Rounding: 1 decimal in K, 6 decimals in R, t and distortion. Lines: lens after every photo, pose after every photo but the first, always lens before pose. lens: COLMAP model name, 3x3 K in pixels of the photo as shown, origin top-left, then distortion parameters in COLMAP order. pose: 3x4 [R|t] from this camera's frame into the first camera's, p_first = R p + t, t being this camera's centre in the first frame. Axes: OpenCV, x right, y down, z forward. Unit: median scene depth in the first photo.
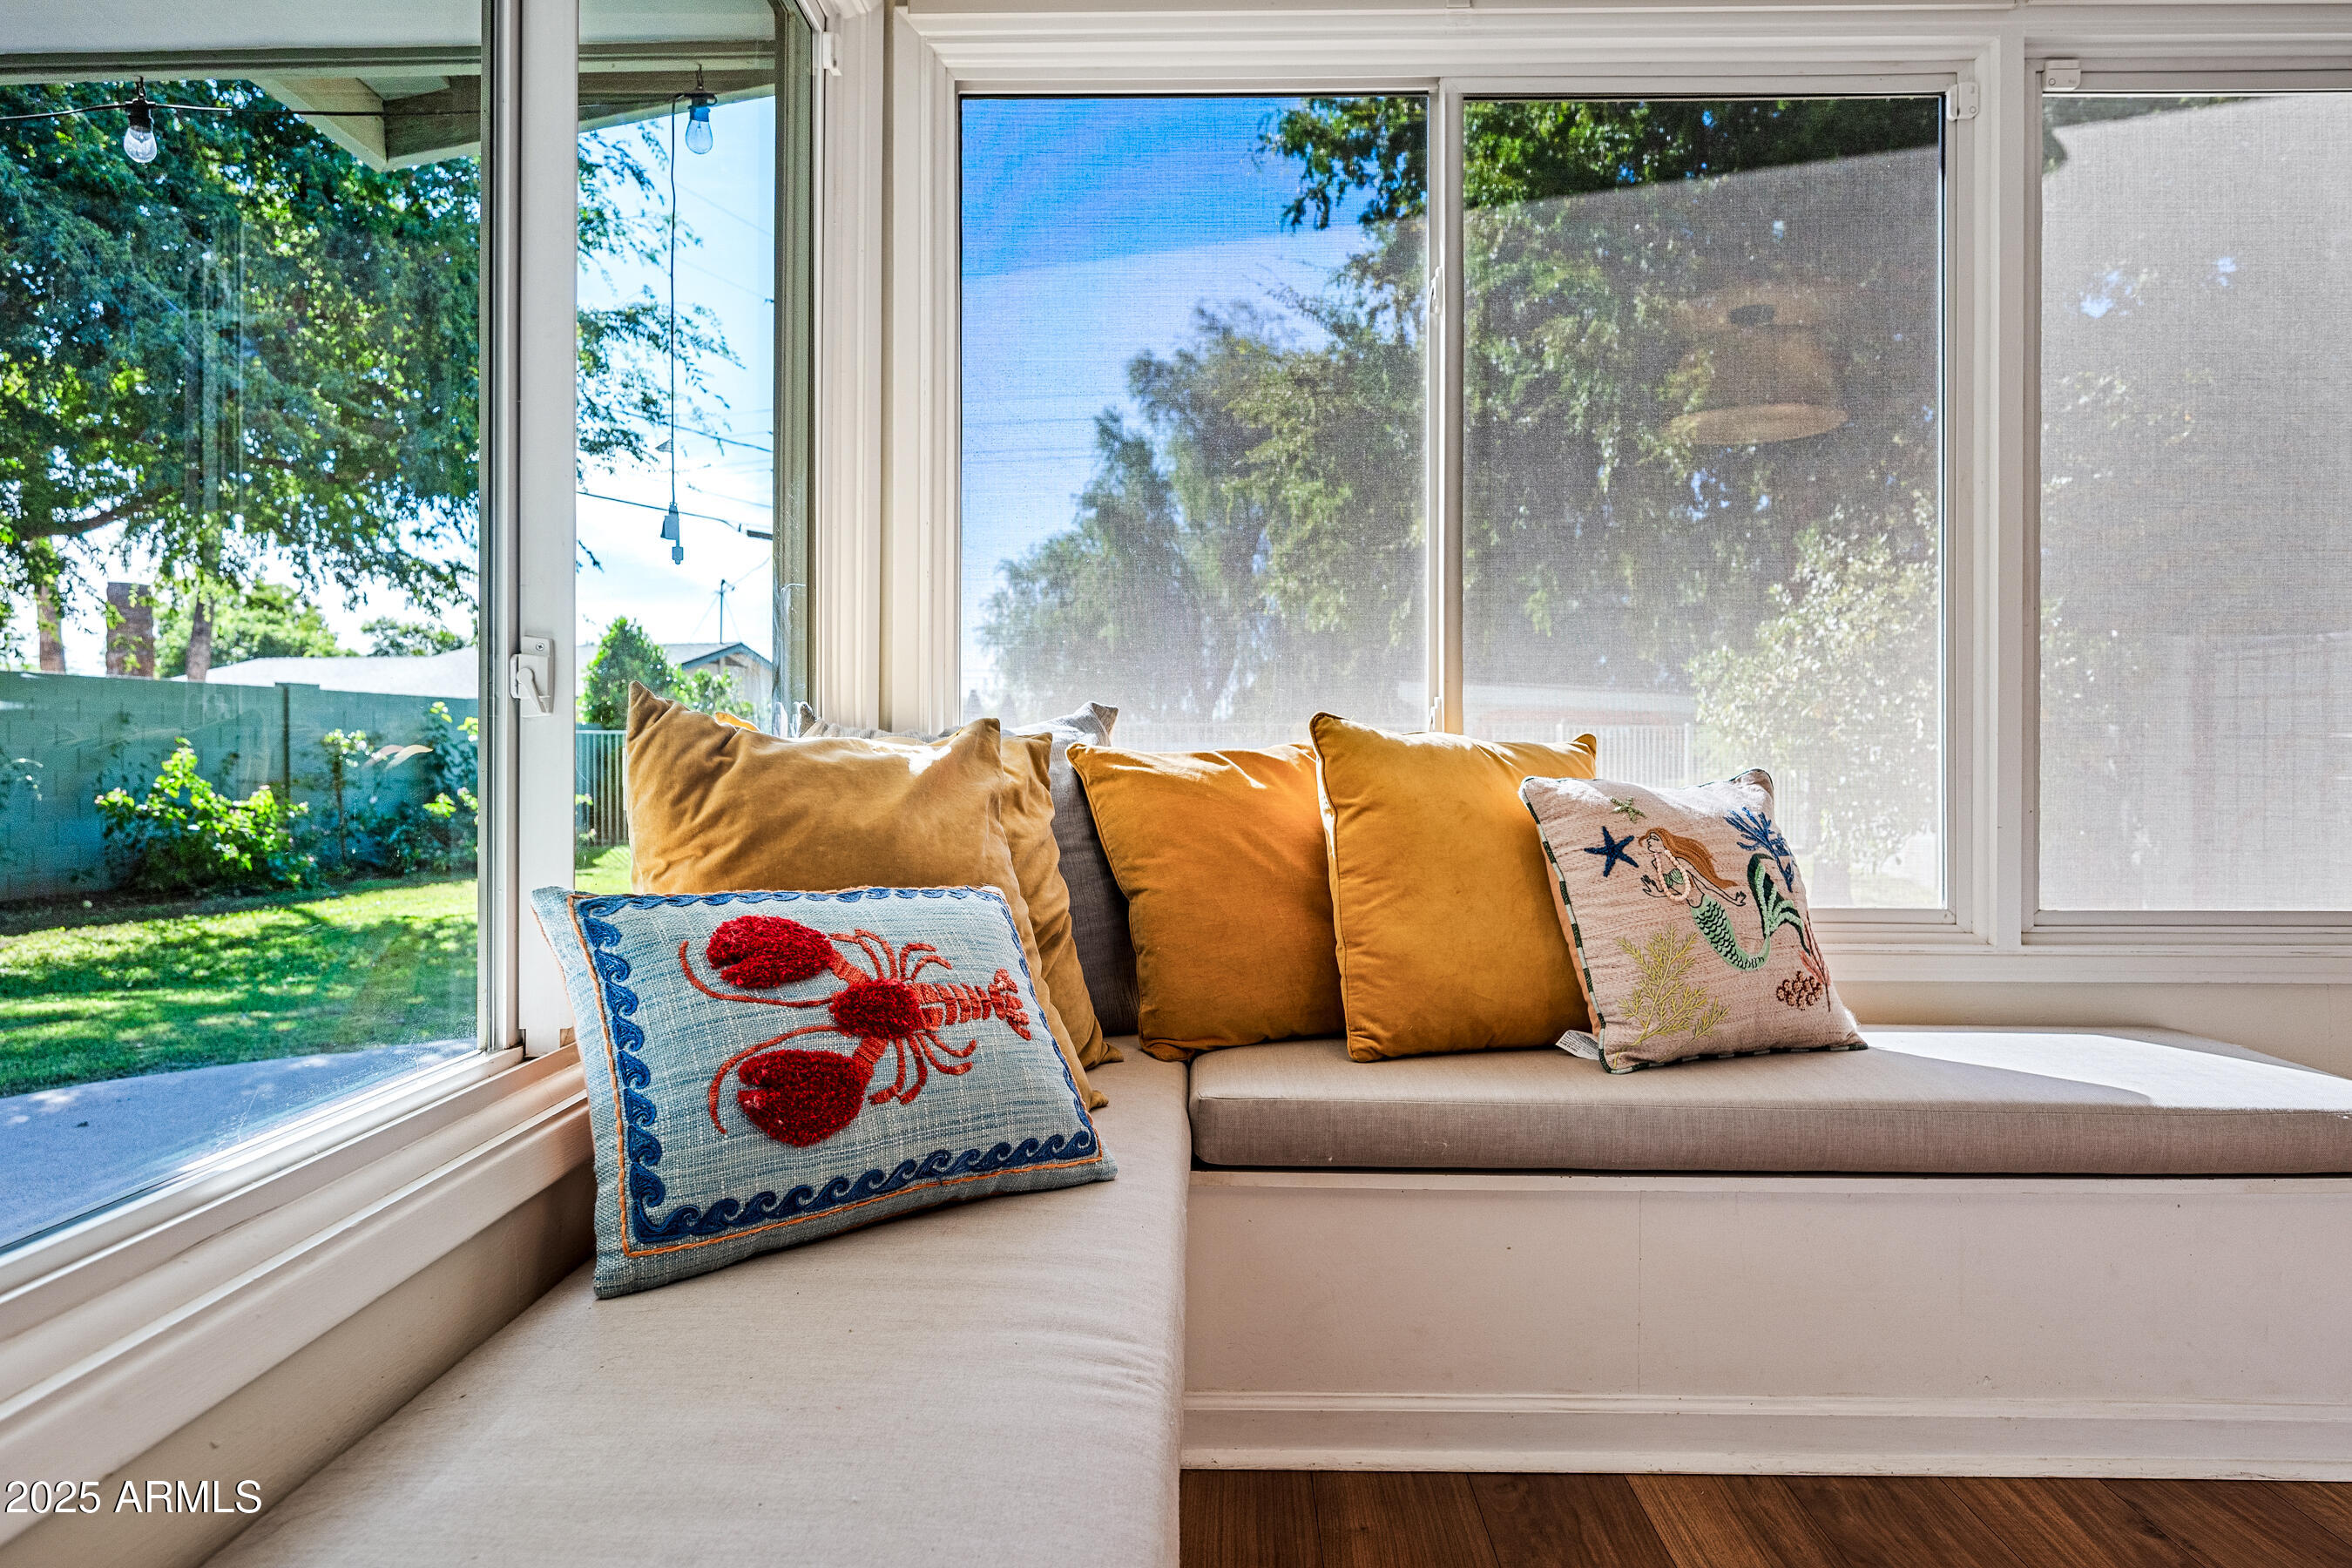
lens RADIAL K [[1466.9, 0, 1192.9], [0, 1466.9, 765.4], [0, 0, 1]] dist [-0.004666, 0.001498]
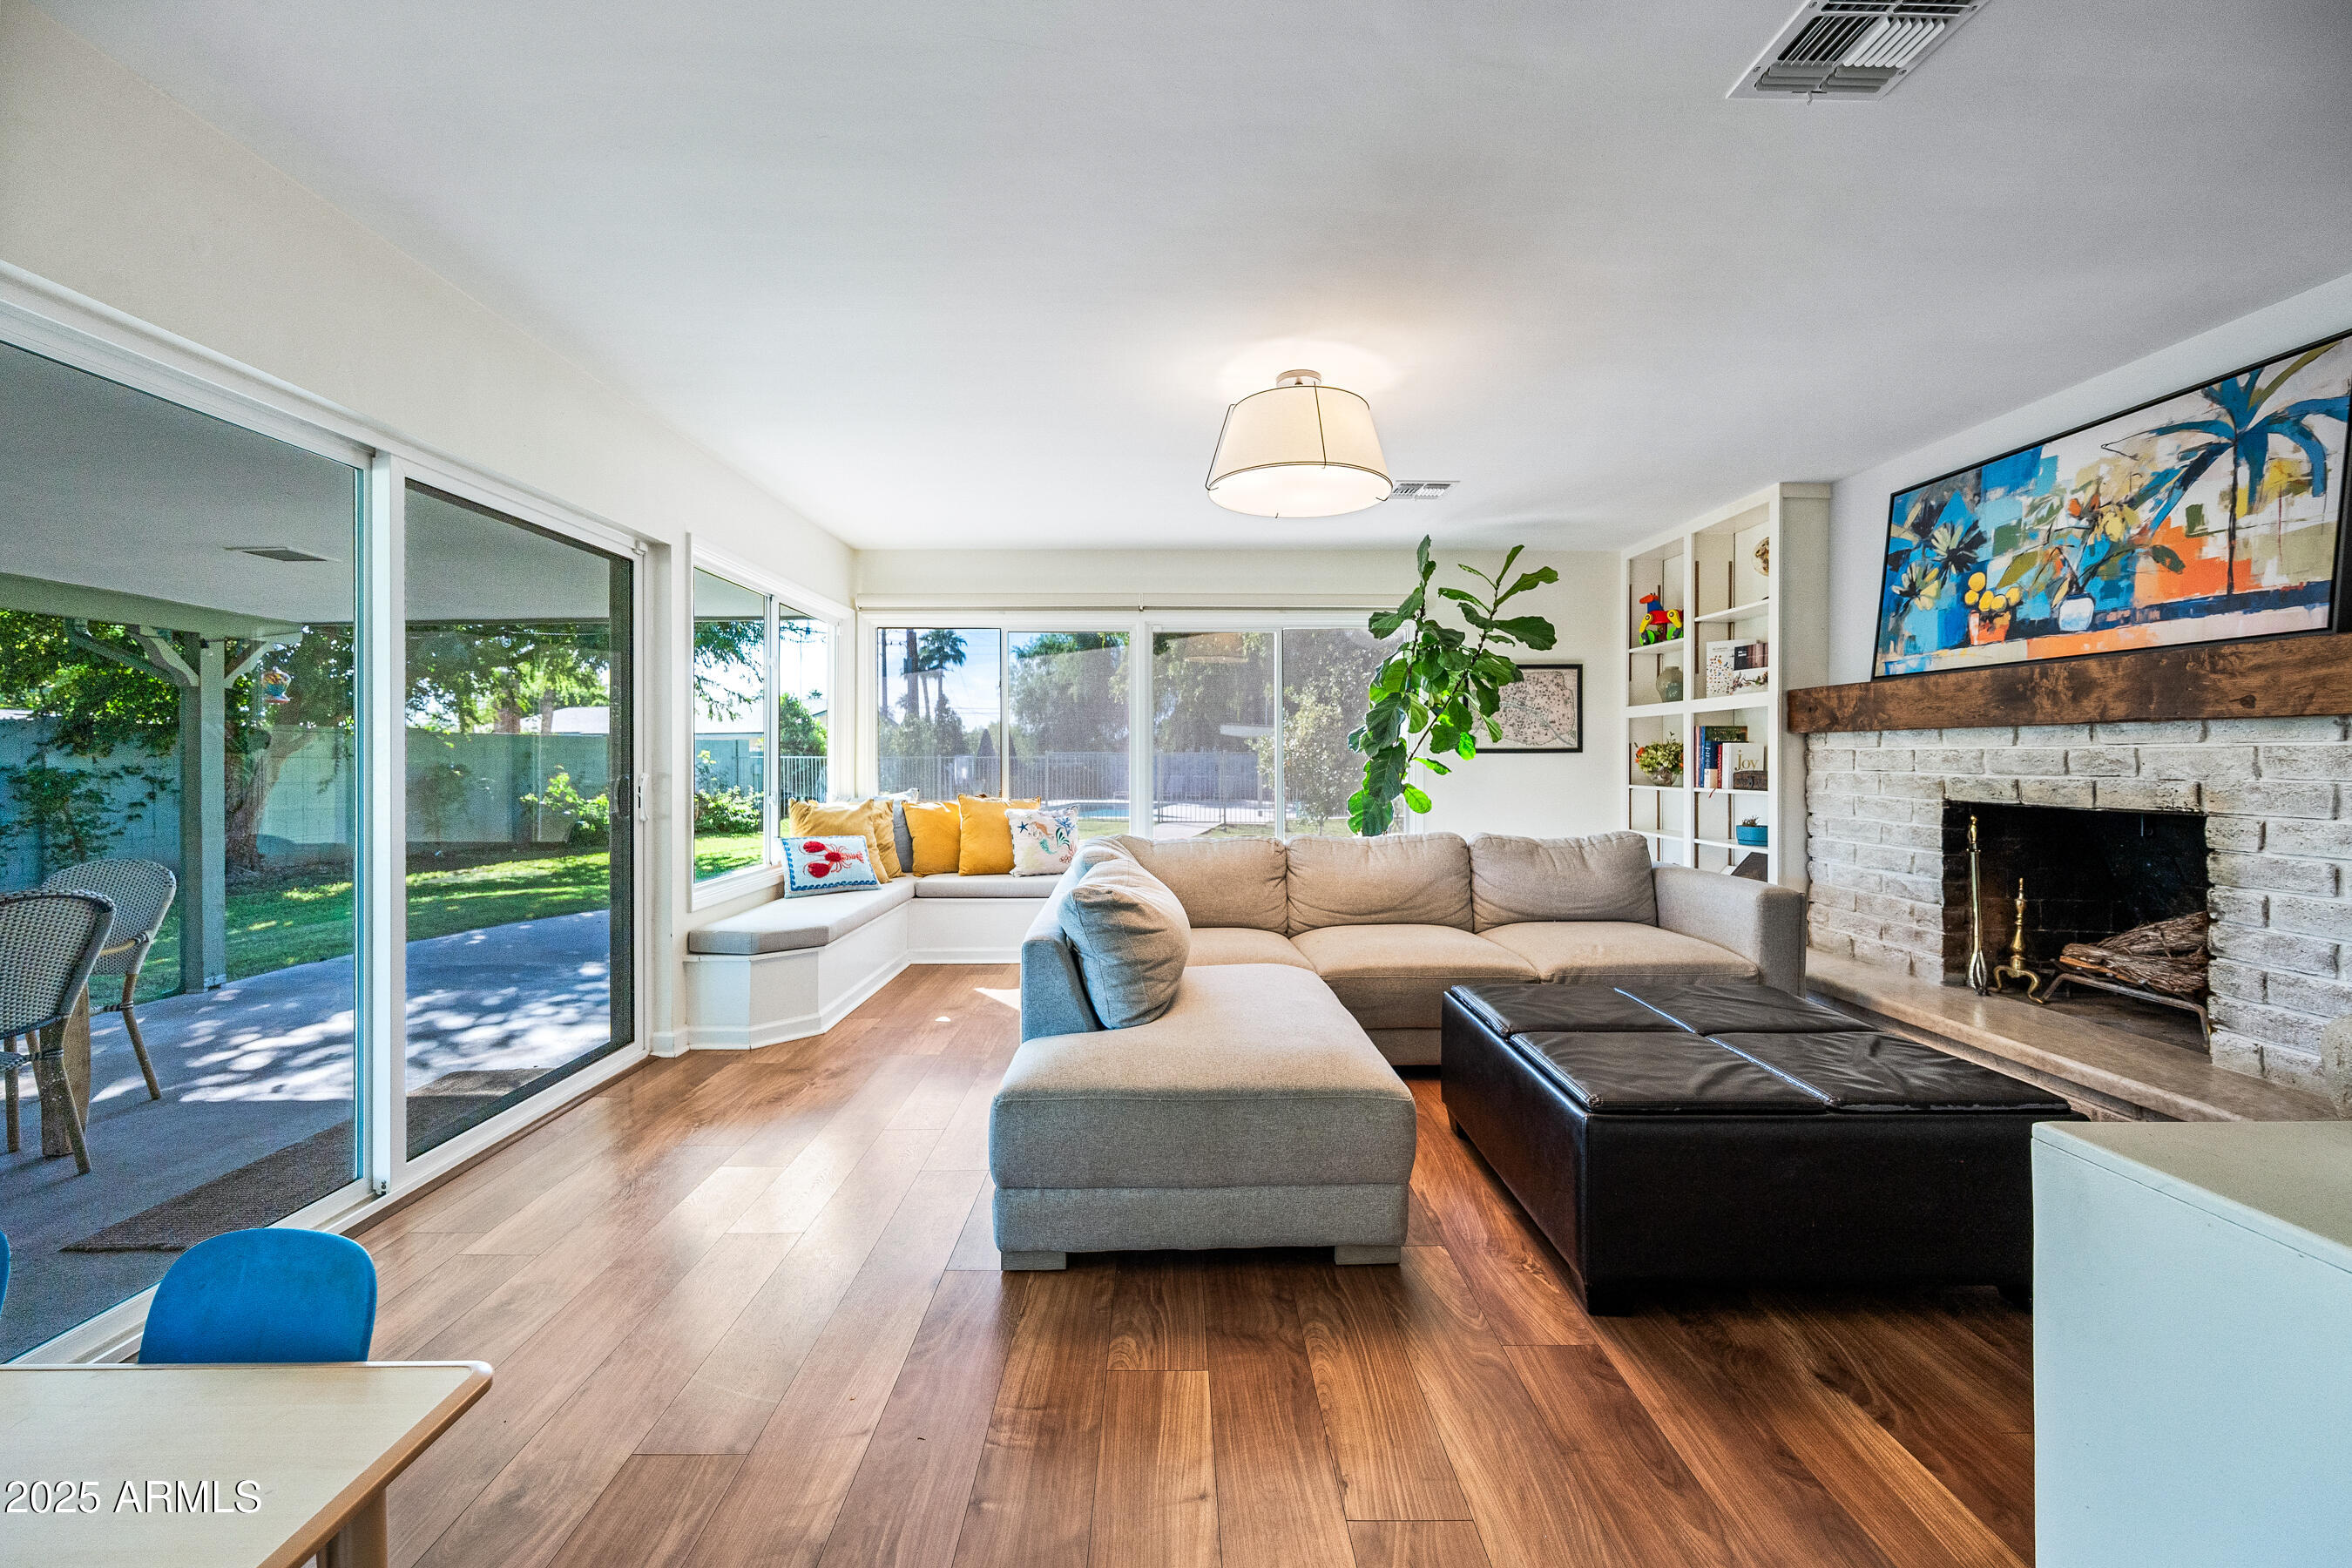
lens RADIAL K [[933.7, 0, 1181.1], [0, 933.7, 762.2], [0, 0, 1]] dist [-0.000343, 0.000105]
pose [[0.999560, -0.003864, 0.029409, 0.647068], [0.003887, 0.999992, -0.000743, -0.122674], [-0.029406, 0.000857, 0.999567, -1.679962]]
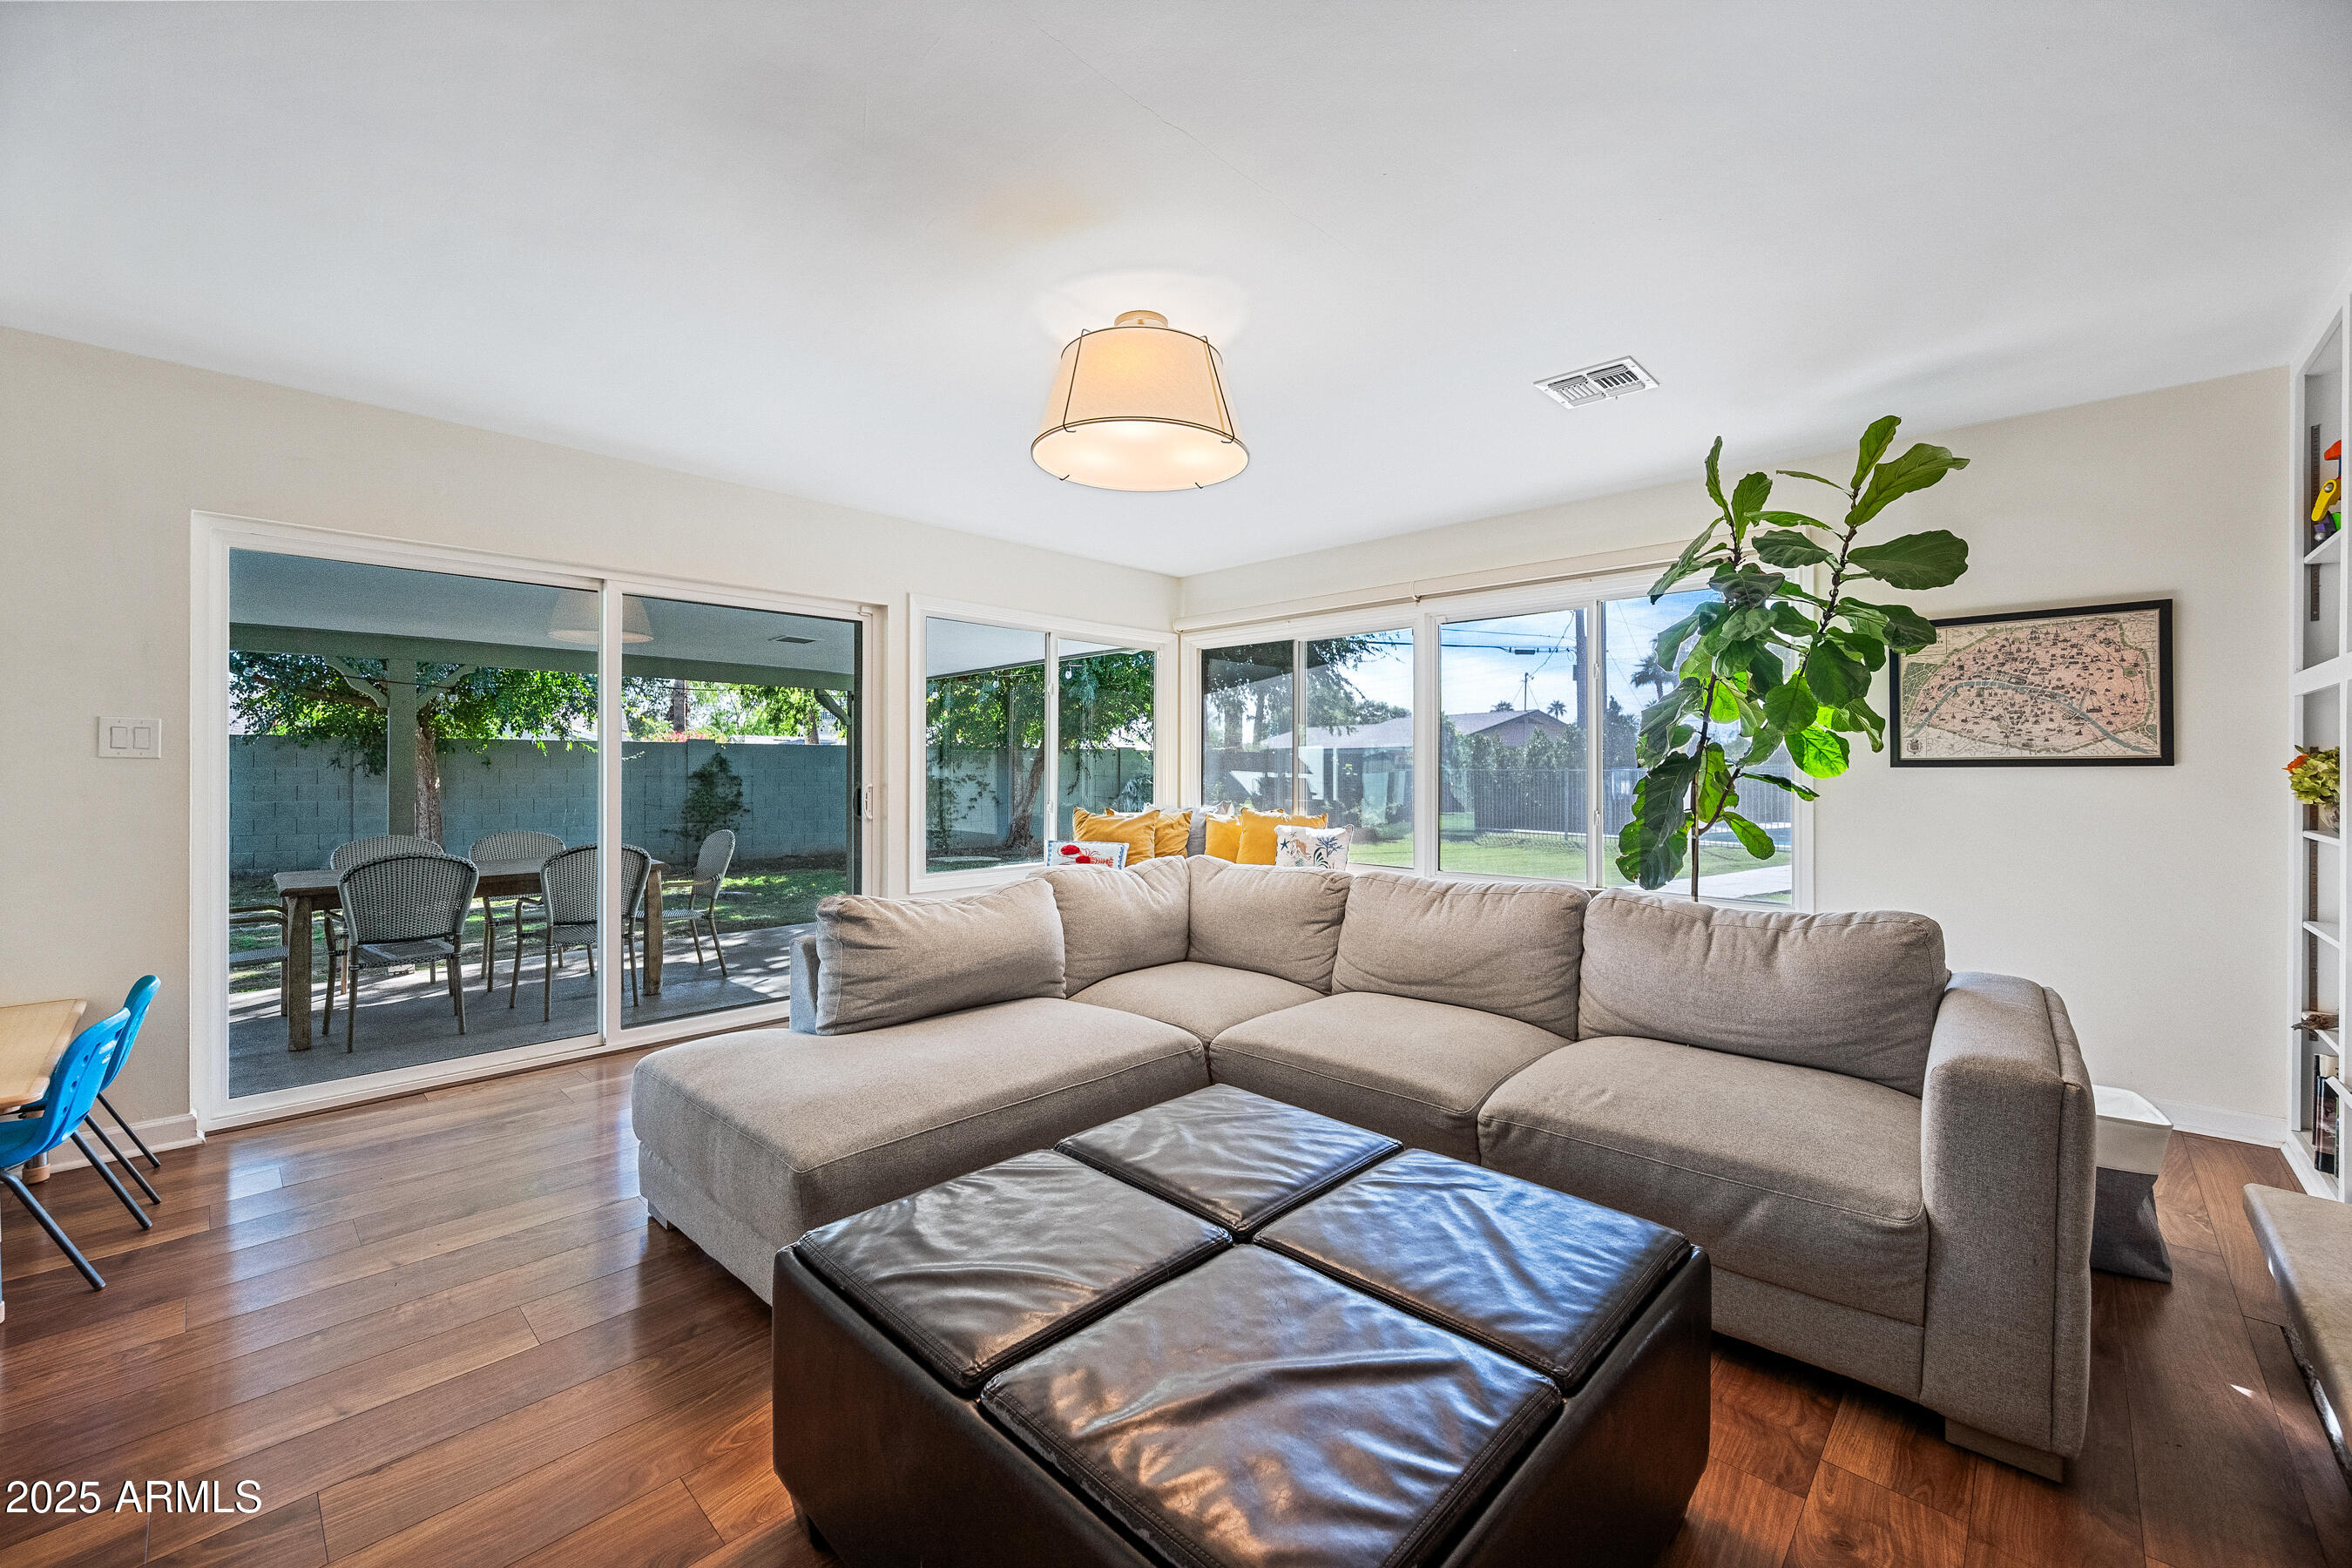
lens RADIAL K [[933.7, 0, 1174.7], [0, 933.7, 769.7], [0, 0, 1]] dist [-0.000343, 0.000105]
pose [[0.734298, -0.001816, -0.678824, 1.771215], [-0.002710, 0.999981, -0.005606, -0.129032], [0.678821, 0.005956, 0.734279, -1.082402]]
